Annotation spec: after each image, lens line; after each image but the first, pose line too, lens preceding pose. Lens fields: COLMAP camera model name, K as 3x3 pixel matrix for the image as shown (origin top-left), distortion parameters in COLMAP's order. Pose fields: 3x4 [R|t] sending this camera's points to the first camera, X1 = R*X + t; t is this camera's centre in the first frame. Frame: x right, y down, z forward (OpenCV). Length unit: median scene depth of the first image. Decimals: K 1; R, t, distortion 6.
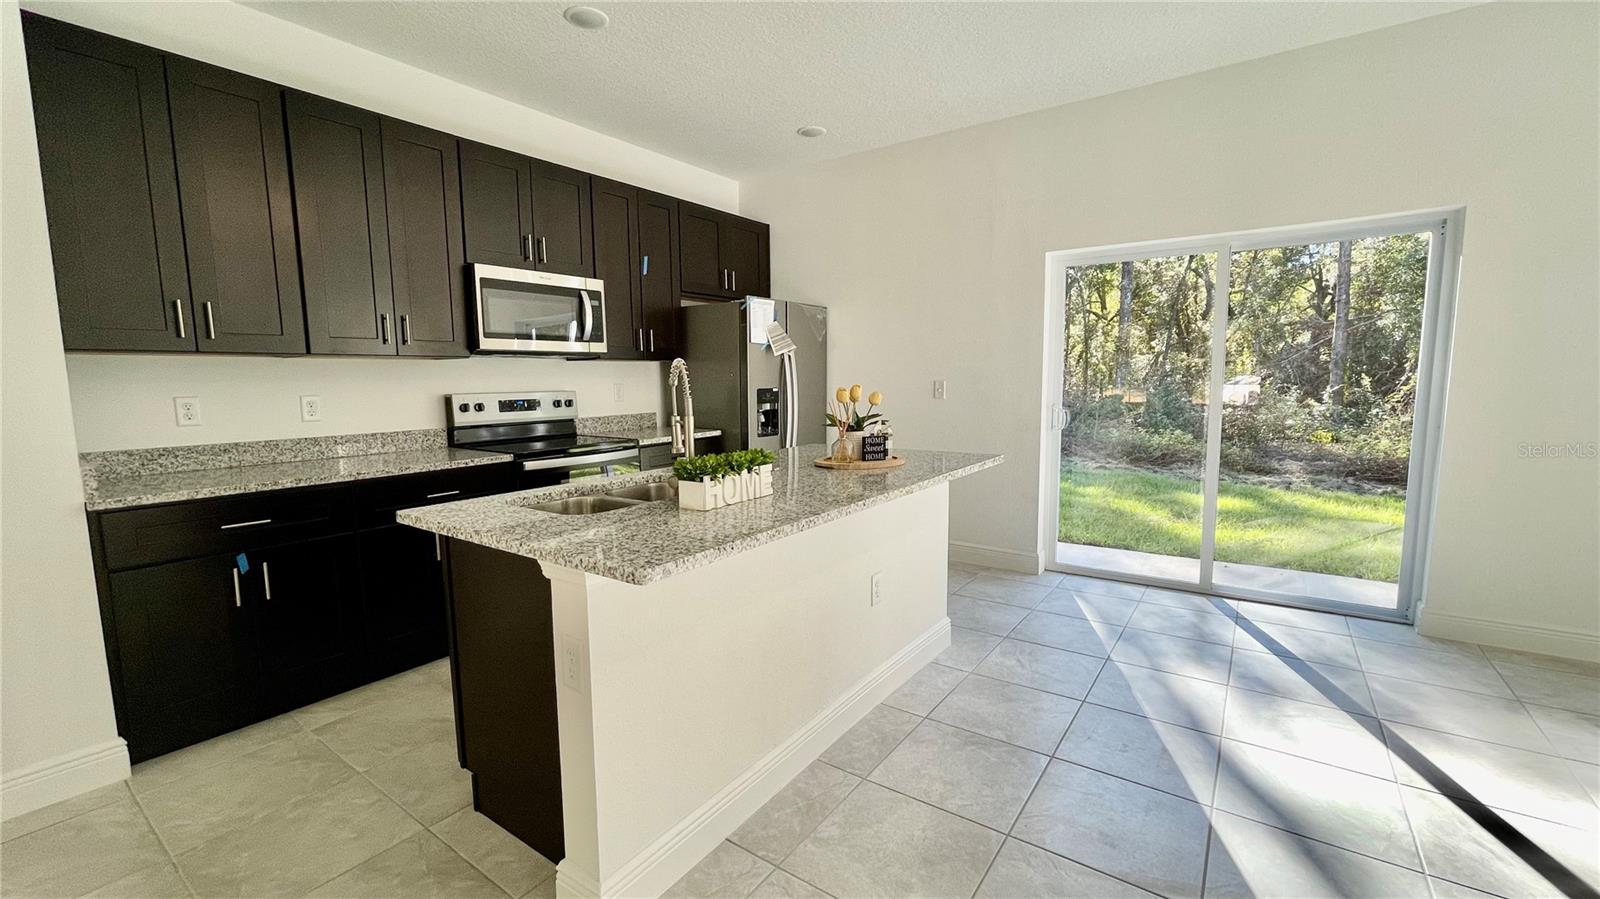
lens RADIAL K [[655.2, 0, 796.2], [0, 655.2, 452.2], [0, 0, 1]] dist [0.000503, -0.000111]
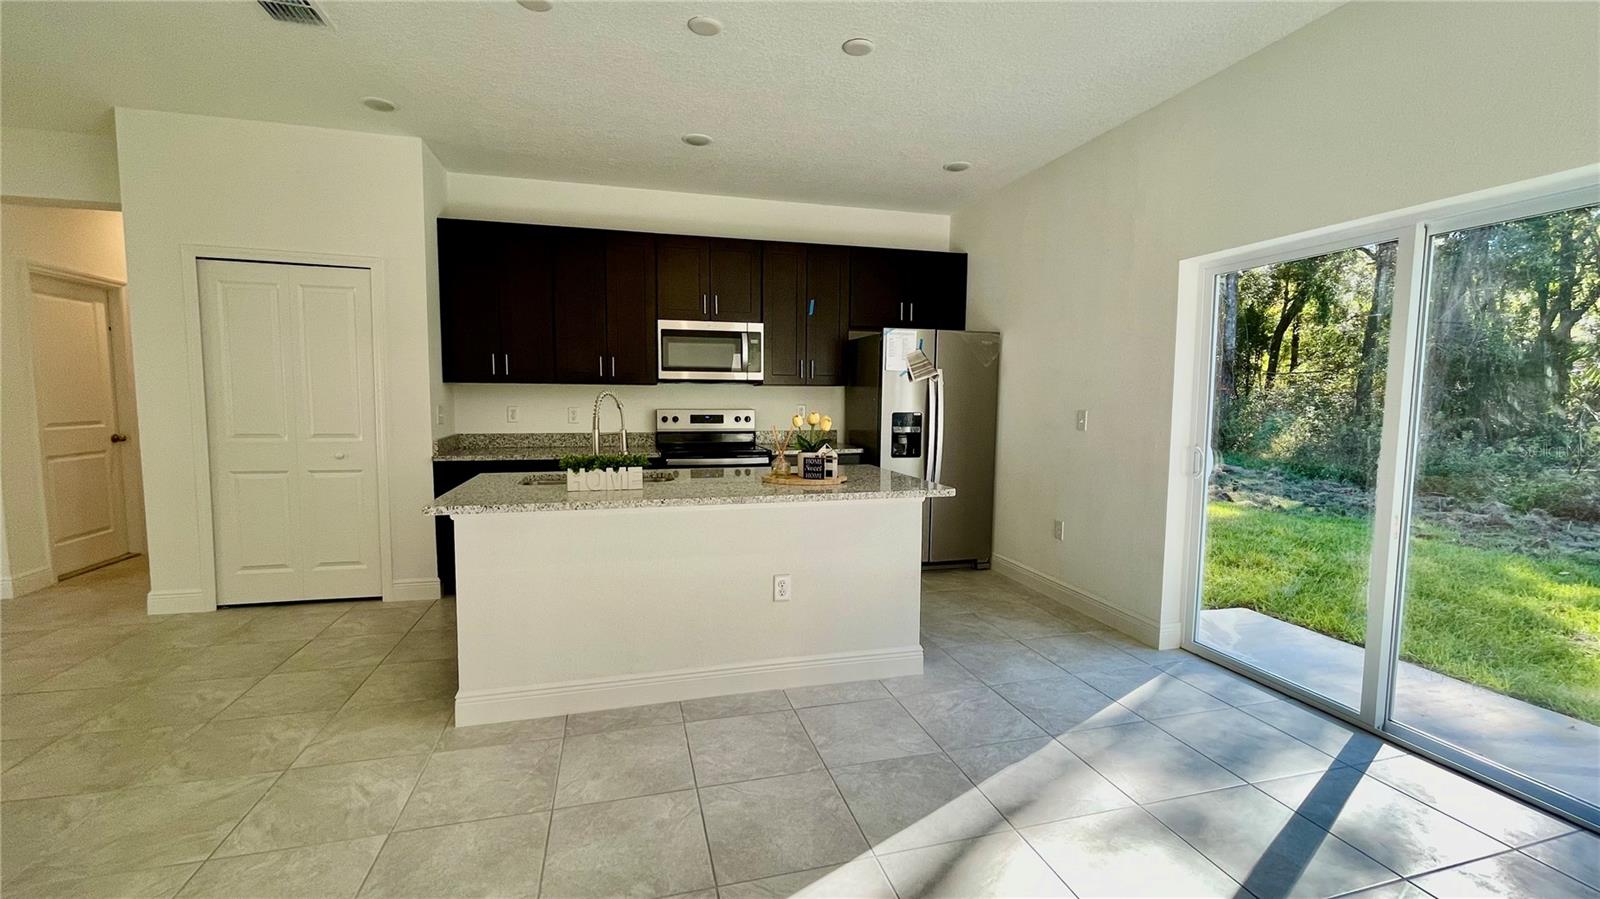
lens RADIAL K [[653.5, 0, 792.8], [0, 653.5, 451.3], [0, 0, 1]] dist [-0.000908, -0.000900]
pose [[0.771938, 0.071098, -0.631709, 0.609402], [-0.088538, 0.996065, 0.003914, -0.027829], [0.629502, 0.052909, 0.775196, 0.075270]]
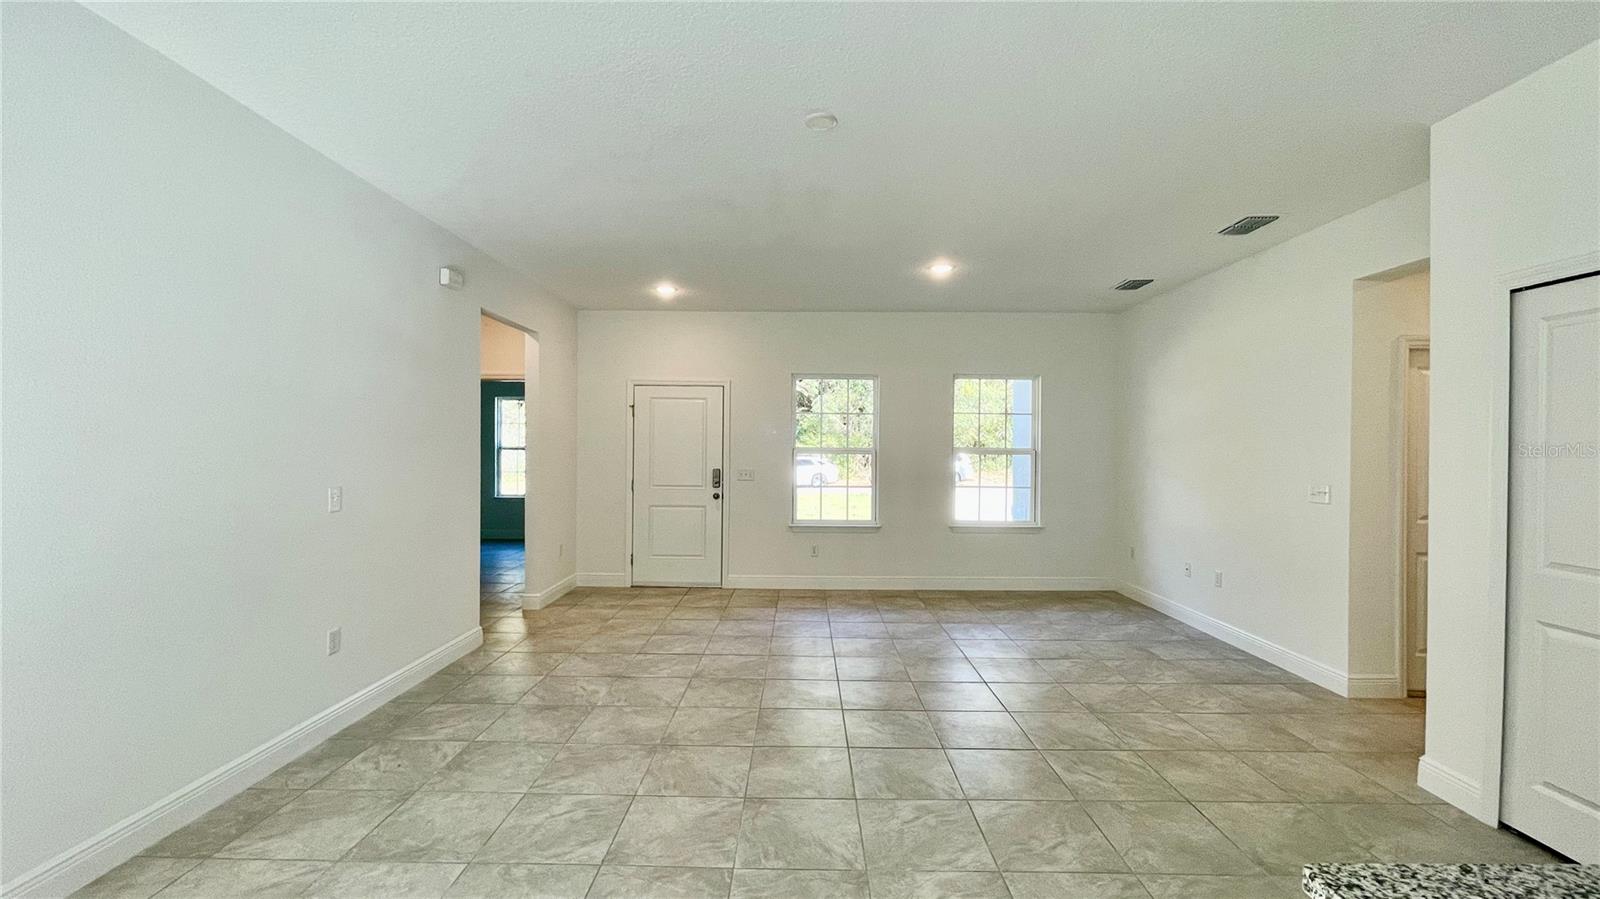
lens RADIAL K [[653.5, 0, 792.8], [0, 653.5, 451.3], [0, 0, 1]] dist [-0.000908, -0.000900]
pose [[-0.816899, 0.004631, -0.576762, 0.211540], [-0.064299, 0.993004, 0.099042, -0.098188], [0.573185, 0.117993, -0.810886, 0.418817]]
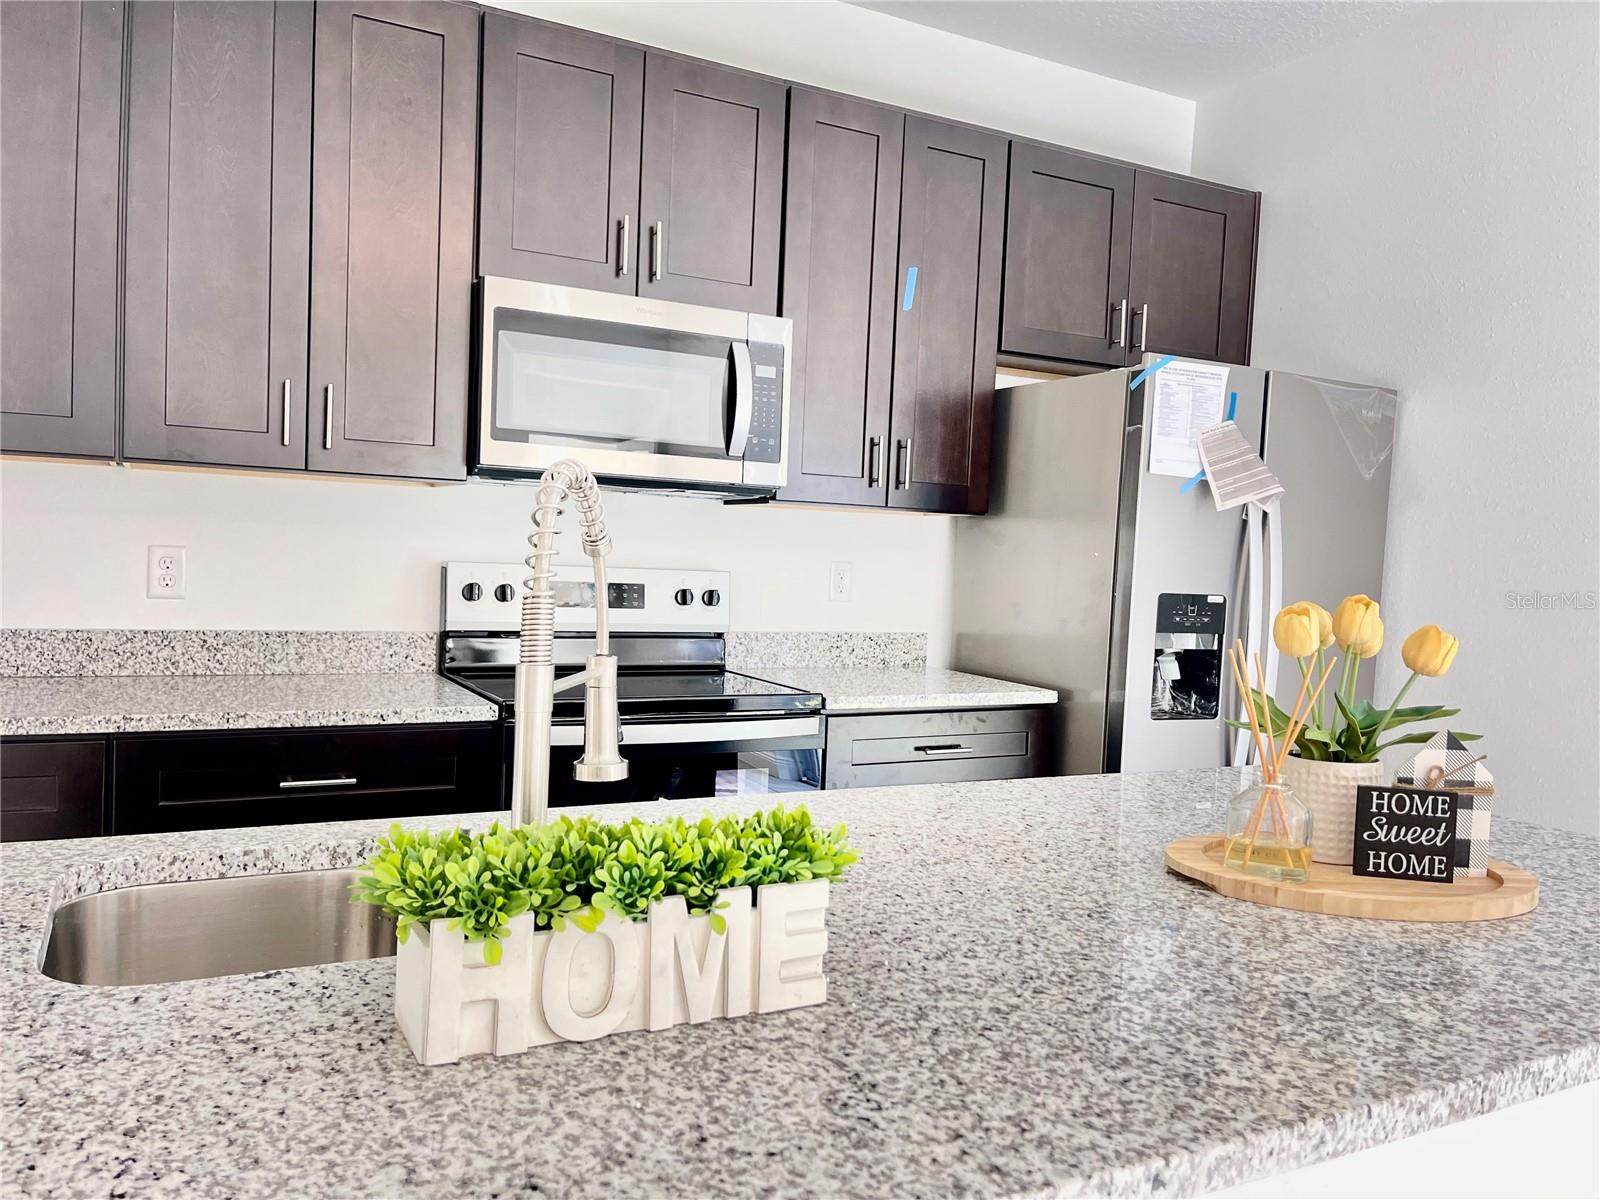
lens RADIAL K [[1223.8, 0, 800.0], [0, 1223.8, 600.0], [0, 0, 1]] dist [0.059122, -0.060049]
pose [[0.893841, 0.067760, -0.443234, 0.087598], [-0.104286, 0.992824, -0.058526, -0.034726], [0.436088, 0.098536, 0.894493, 0.319861]]
